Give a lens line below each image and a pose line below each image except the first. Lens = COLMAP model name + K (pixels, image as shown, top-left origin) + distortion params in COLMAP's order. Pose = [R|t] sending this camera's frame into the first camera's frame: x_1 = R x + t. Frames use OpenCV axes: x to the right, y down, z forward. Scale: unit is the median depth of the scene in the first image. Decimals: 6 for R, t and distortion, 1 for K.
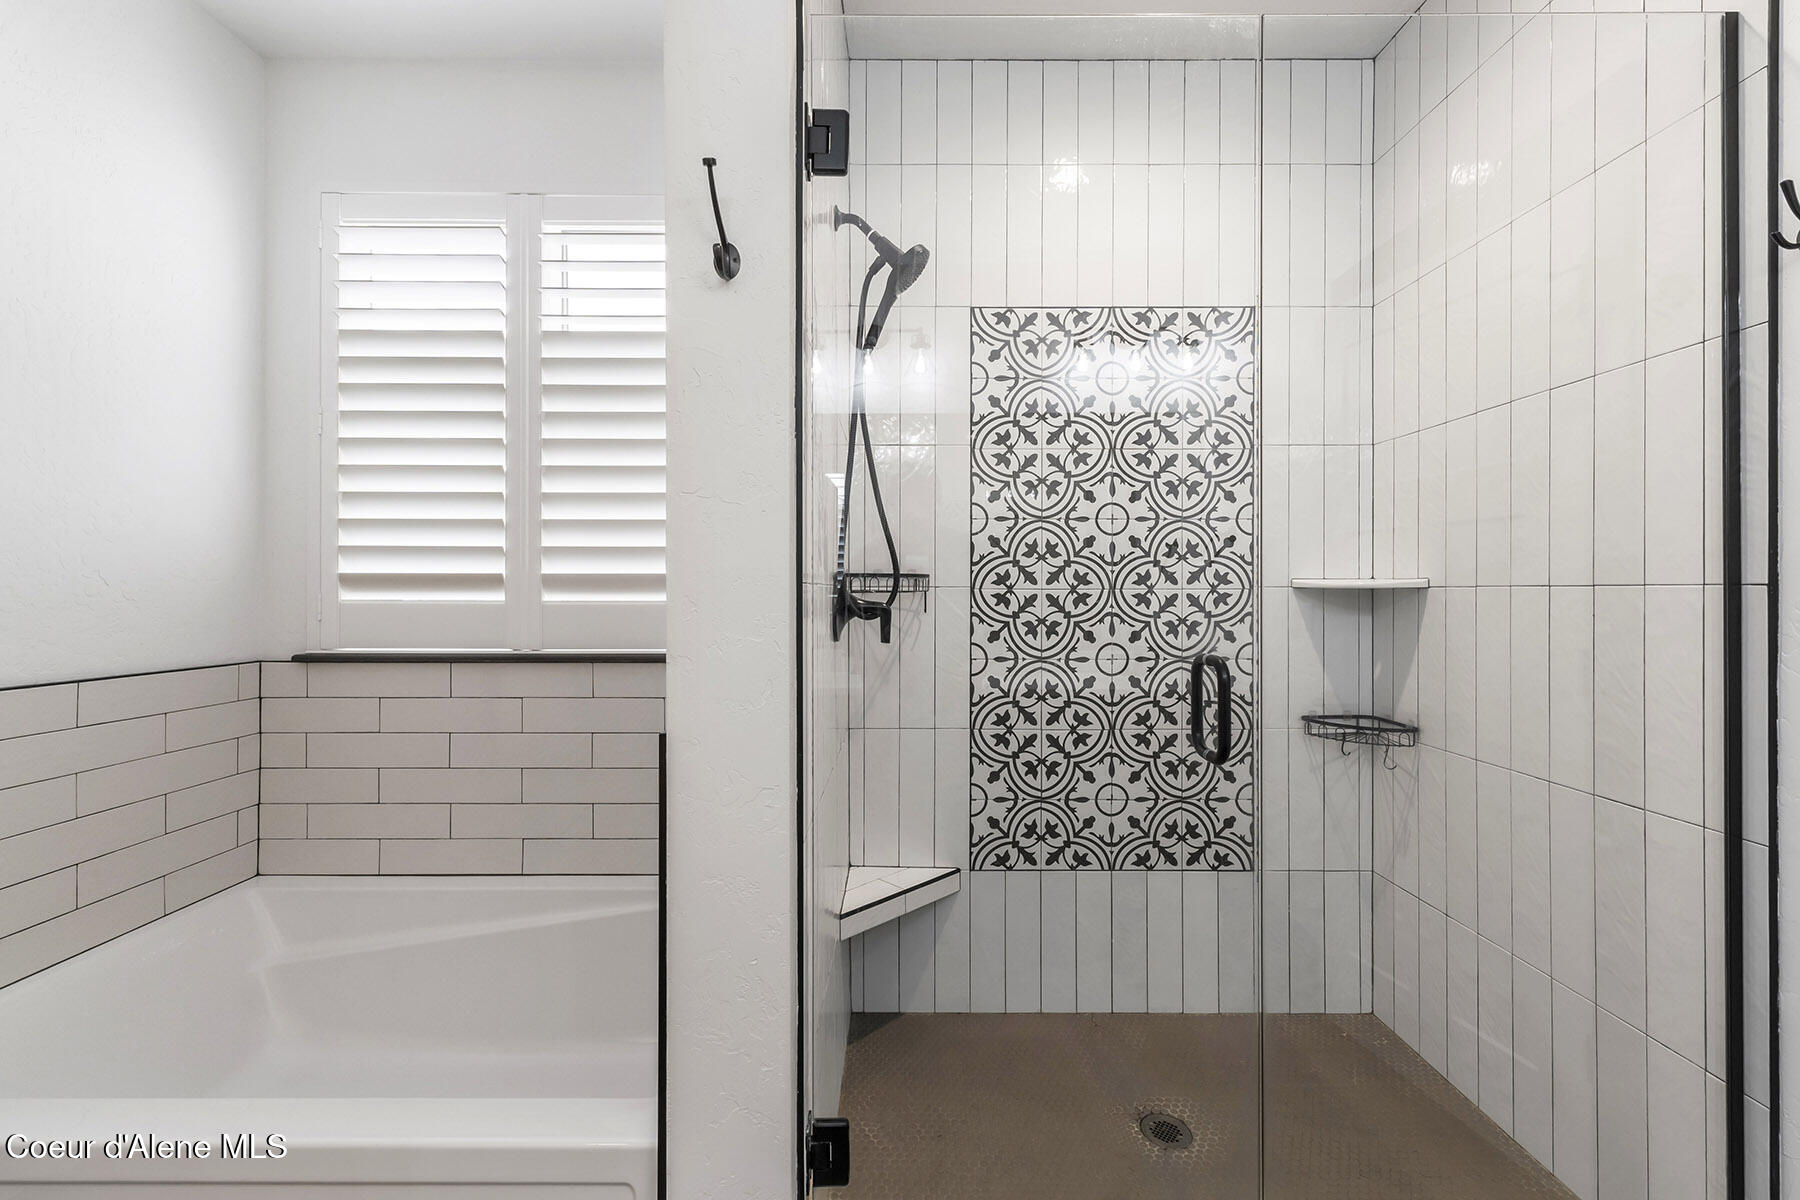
lens RADIAL K [[760.5, 0, 902.9], [0, 760.5, 590.4], [0, 0, 1]] dist [0.007814, -0.001173]
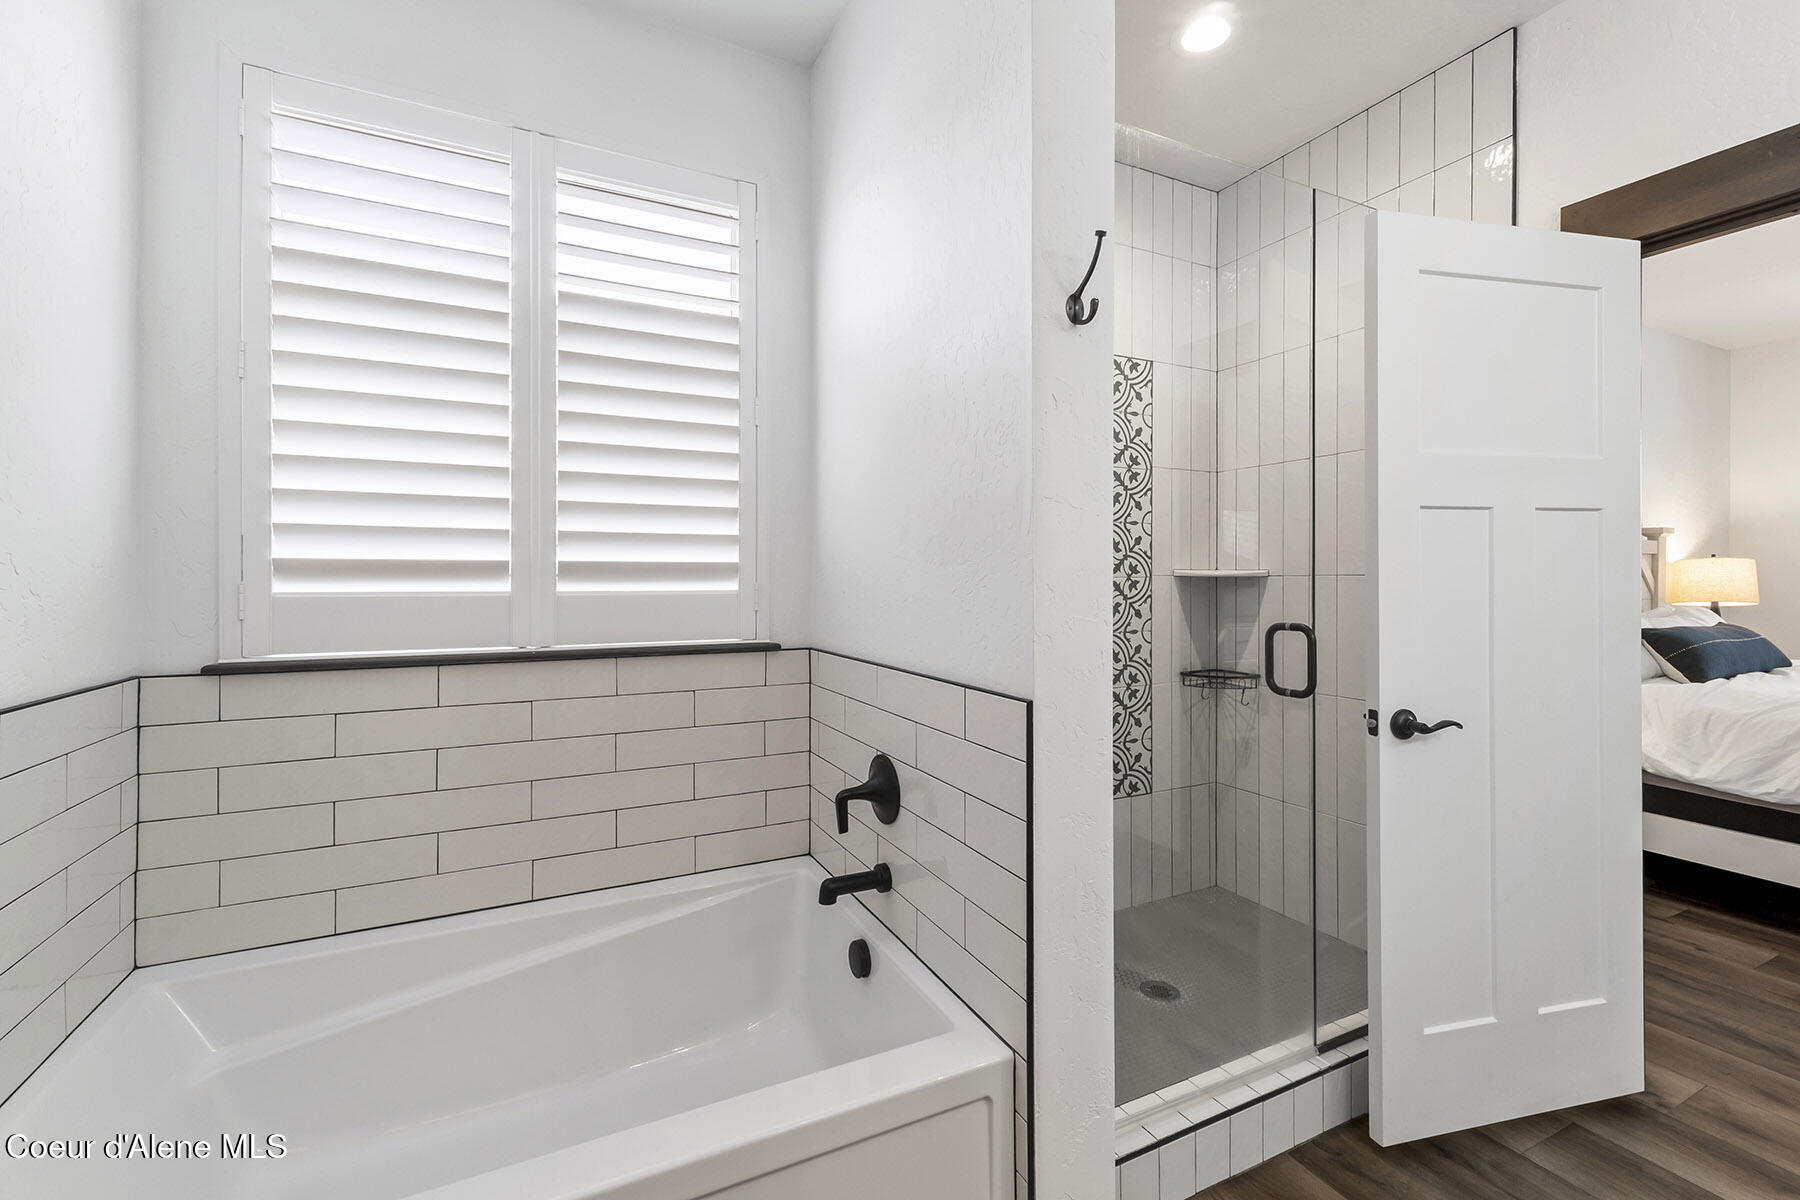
lens RADIAL K [[760.5, 0, 921.3], [0, 760.5, 579.7], [0, 0, 1]] dist [0.007814, -0.001173]
pose [[0.895414, -0.002632, 0.445226, -0.491089], [0.002540, 0.999996, 0.000802, 0.000417], [-0.445227, 0.000413, 0.895418, 0.006669]]
